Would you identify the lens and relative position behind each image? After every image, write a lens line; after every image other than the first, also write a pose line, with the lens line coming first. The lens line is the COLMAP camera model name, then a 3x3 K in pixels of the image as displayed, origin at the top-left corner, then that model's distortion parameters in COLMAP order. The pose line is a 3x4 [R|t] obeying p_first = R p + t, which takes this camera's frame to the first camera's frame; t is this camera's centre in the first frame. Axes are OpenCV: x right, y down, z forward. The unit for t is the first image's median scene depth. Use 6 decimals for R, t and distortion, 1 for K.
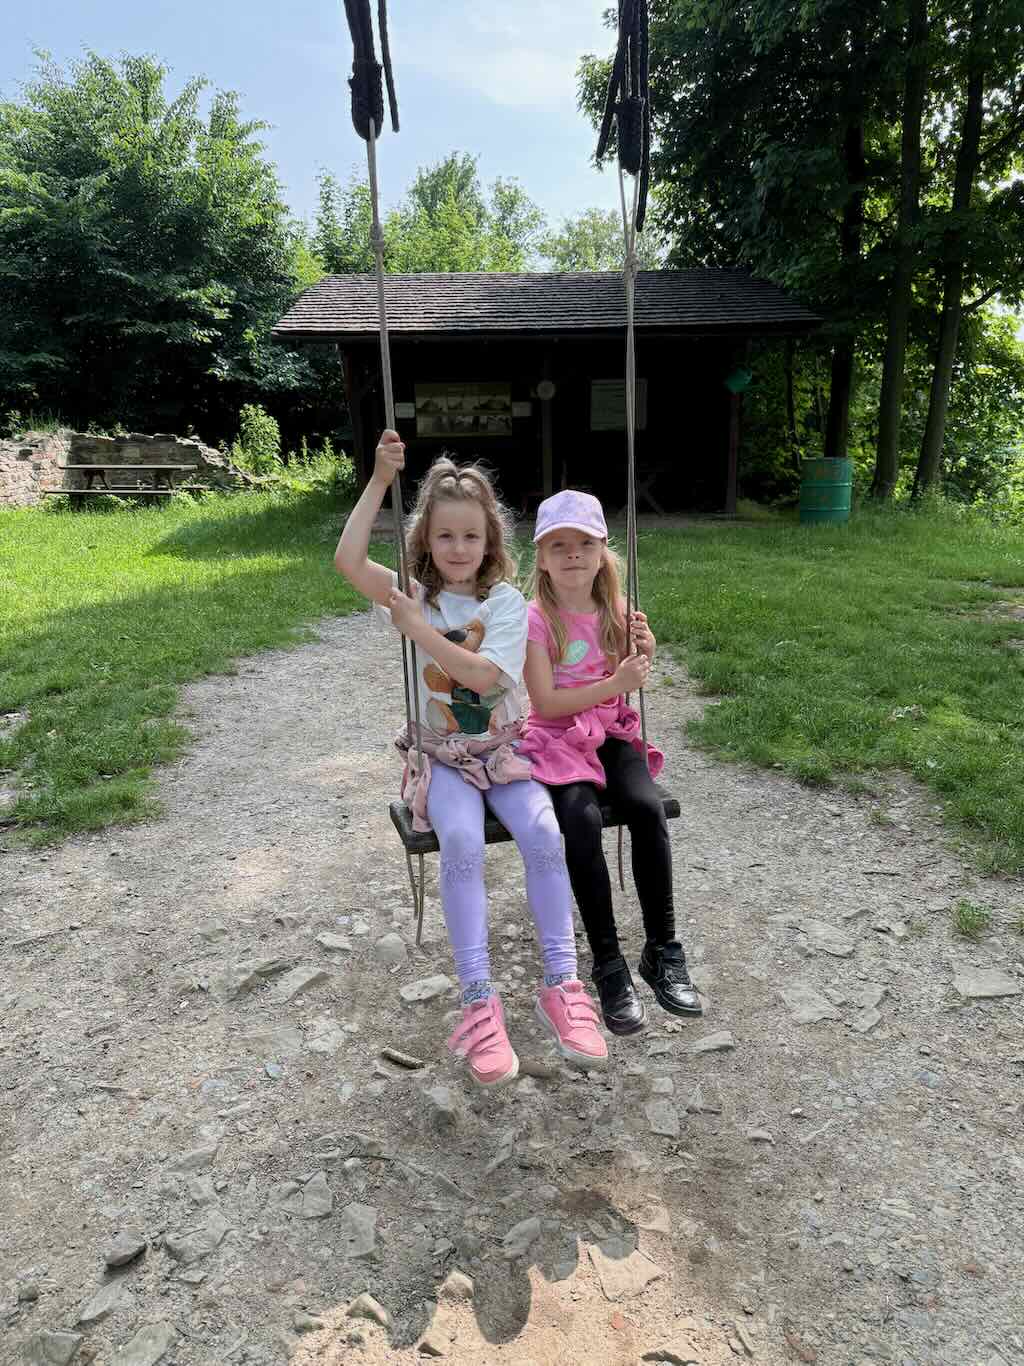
lens RADIAL K [[991.8, 0, 517.0], [0, 991.8, 679.9], [0, 0, 1]] dist [-0.007203, -0.014452]
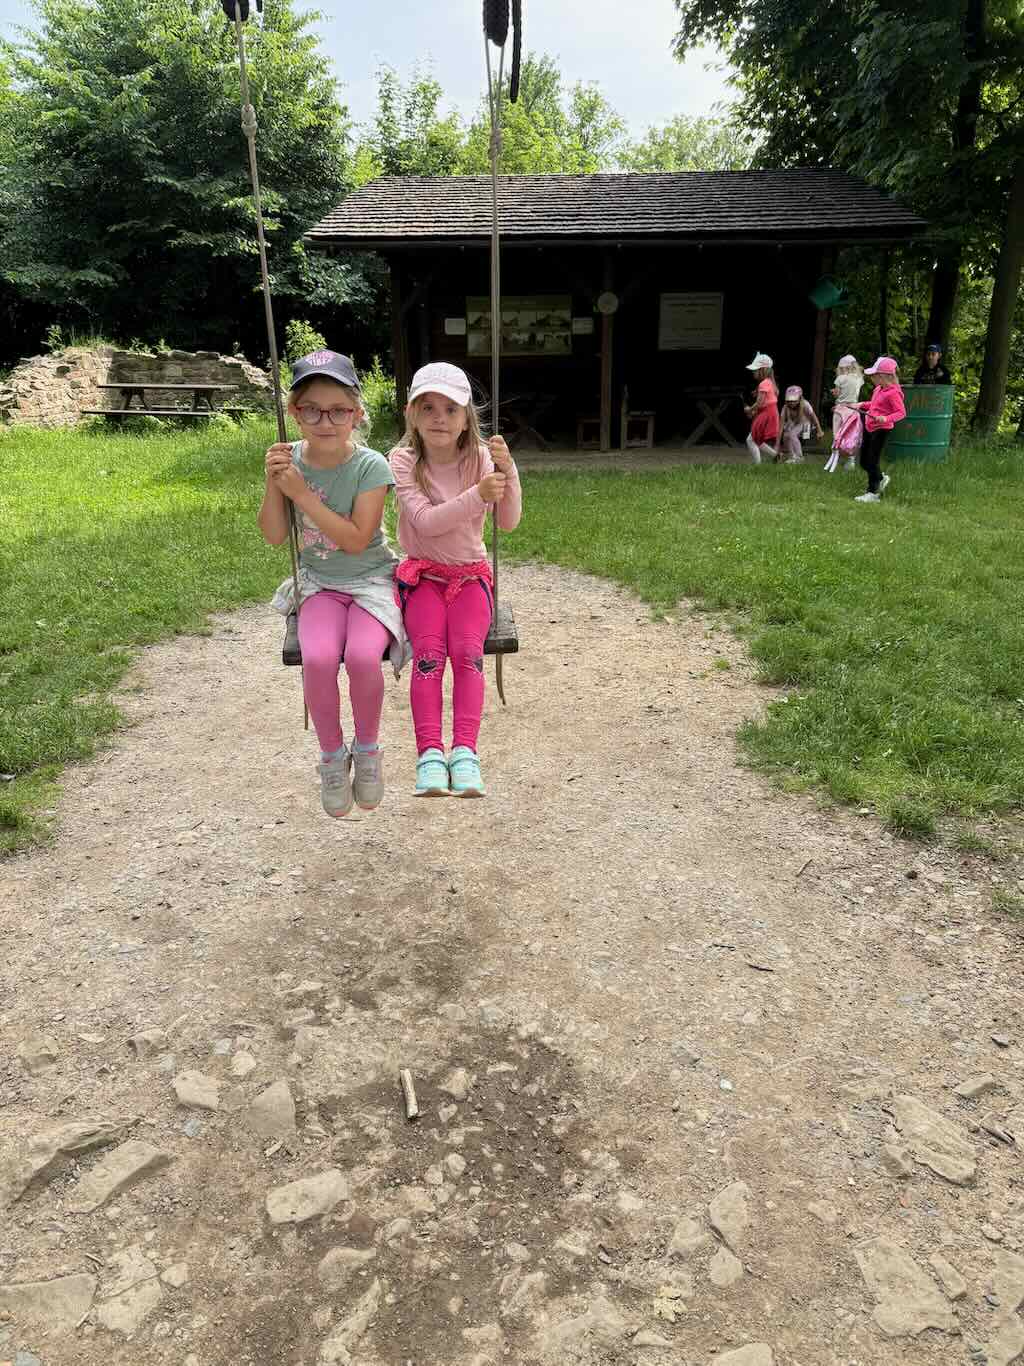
lens RADIAL K [[991.8, 0, 512.3], [0, 991.8, 673.6], [0, 0, 1]] dist [-0.007203, -0.014452]
pose [[0.997036, 0.031704, -0.070100, 0.029417], [-0.026963, 0.997350, 0.067567, -0.030813], [0.072057, -0.065476, 0.995249, 0.141262]]
